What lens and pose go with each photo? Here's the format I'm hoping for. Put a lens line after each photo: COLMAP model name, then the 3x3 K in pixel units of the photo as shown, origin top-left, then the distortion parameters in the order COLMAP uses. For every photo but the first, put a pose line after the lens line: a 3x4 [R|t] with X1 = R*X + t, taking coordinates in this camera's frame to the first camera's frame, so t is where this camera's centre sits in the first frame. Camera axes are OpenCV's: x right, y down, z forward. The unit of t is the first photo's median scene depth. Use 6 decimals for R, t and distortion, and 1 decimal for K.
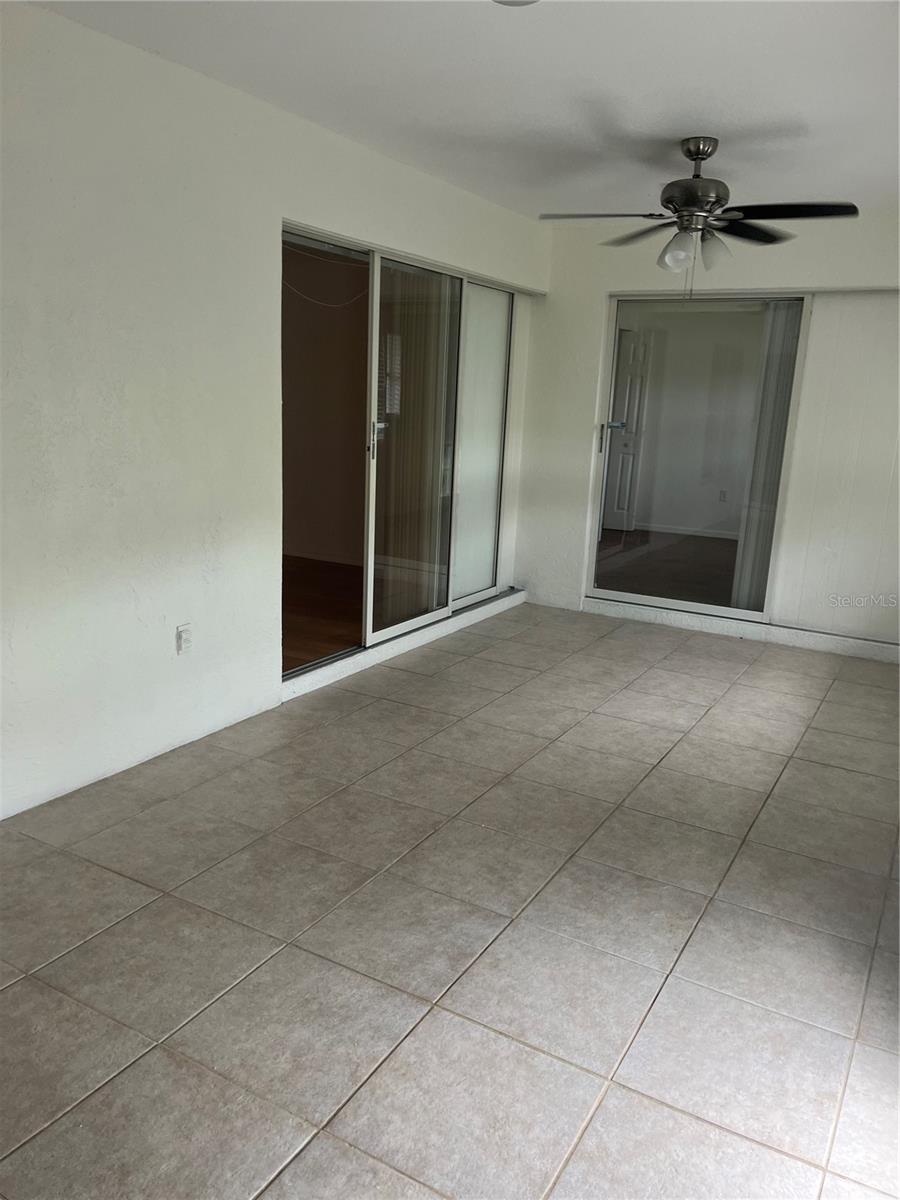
lens RADIAL K [[916.0, 0, 450.3], [0, 916.0, 602.3], [0, 0, 1]] dist [0.054560, -0.070412]
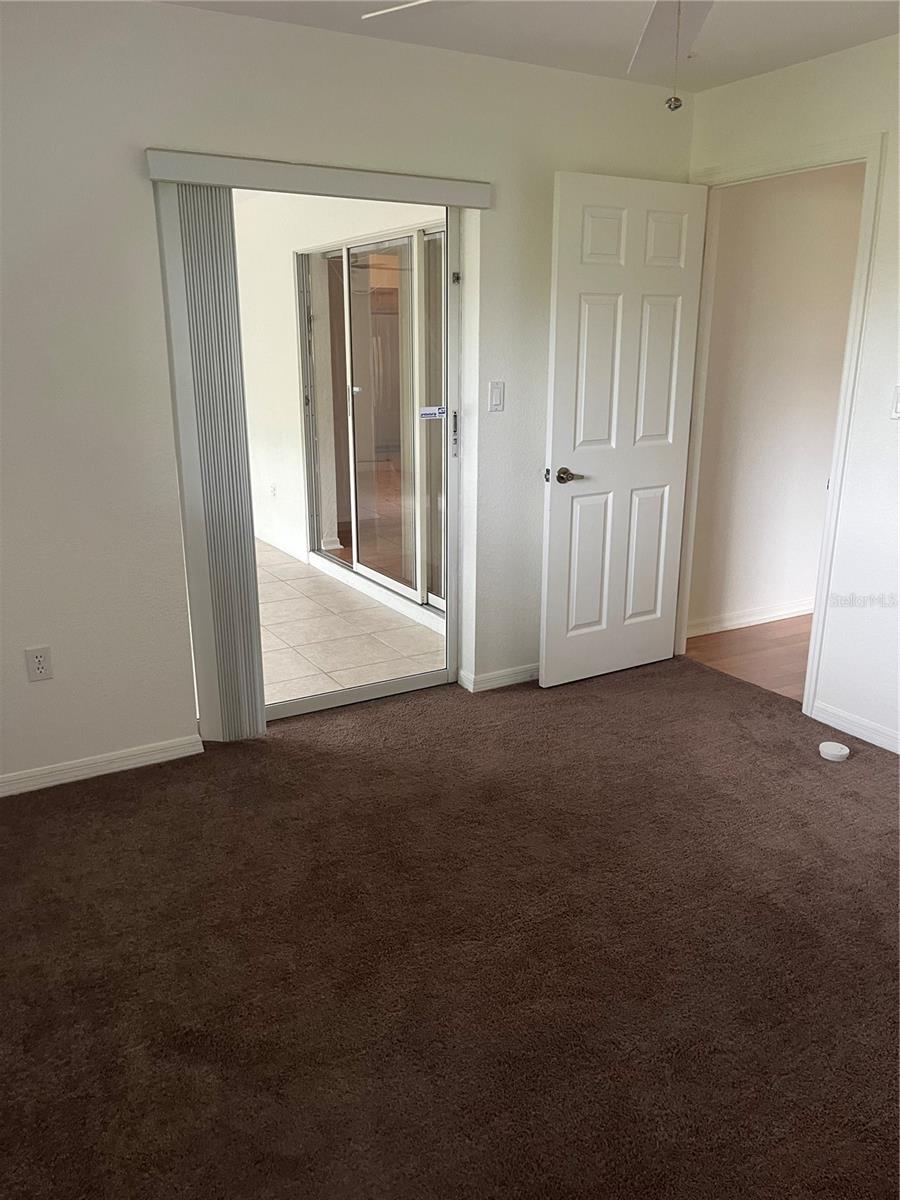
lens RADIAL K [[916.0, 0, 450.3], [0, 916.0, 602.3], [0, 0, 1]] dist [0.054560, -0.070412]
pose [[-0.485129, 0.206458, -0.849720, 1.107114], [-0.212945, 0.914582, 0.343794, -0.446815], [0.848118, 0.347728, -0.399726, 1.999782]]
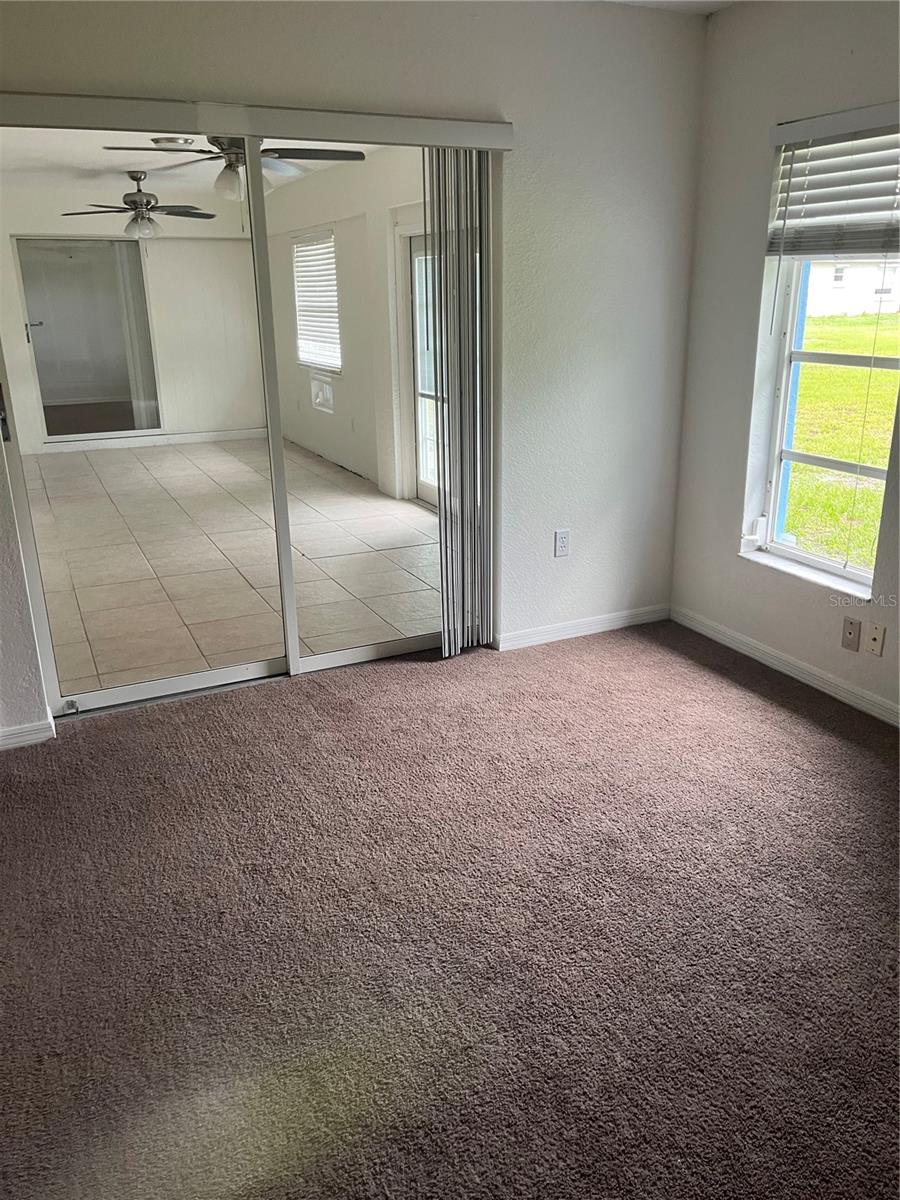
lens RADIAL K [[916.0, 0, 450.3], [0, 916.0, 602.3], [0, 0, 1]] dist [0.054560, -0.070412]
pose [[0.570223, -0.312080, 0.759902, -1.126788], [0.219966, 0.949256, 0.224784, 0.076536], [-0.791492, 0.038976, 0.609935, -0.691687]]
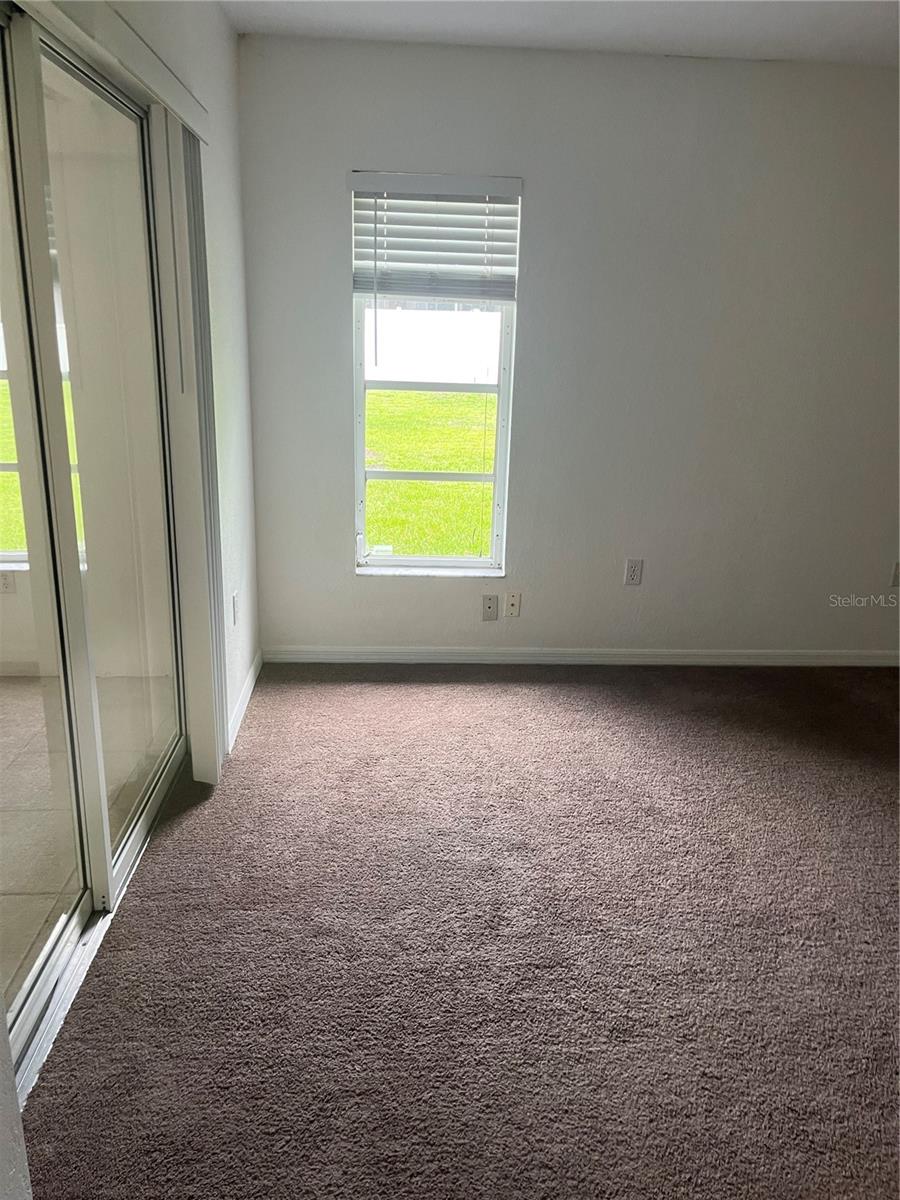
lens RADIAL K [[916.0, 0, 450.3], [0, 916.0, 602.3], [0, 0, 1]] dist [0.054560, -0.070412]
pose [[-0.549197, -0.302253, 0.779118, -1.052000], [0.133864, 0.888446, 0.439026, -0.103823], [-0.824902, 0.345408, -0.447472, 0.098270]]
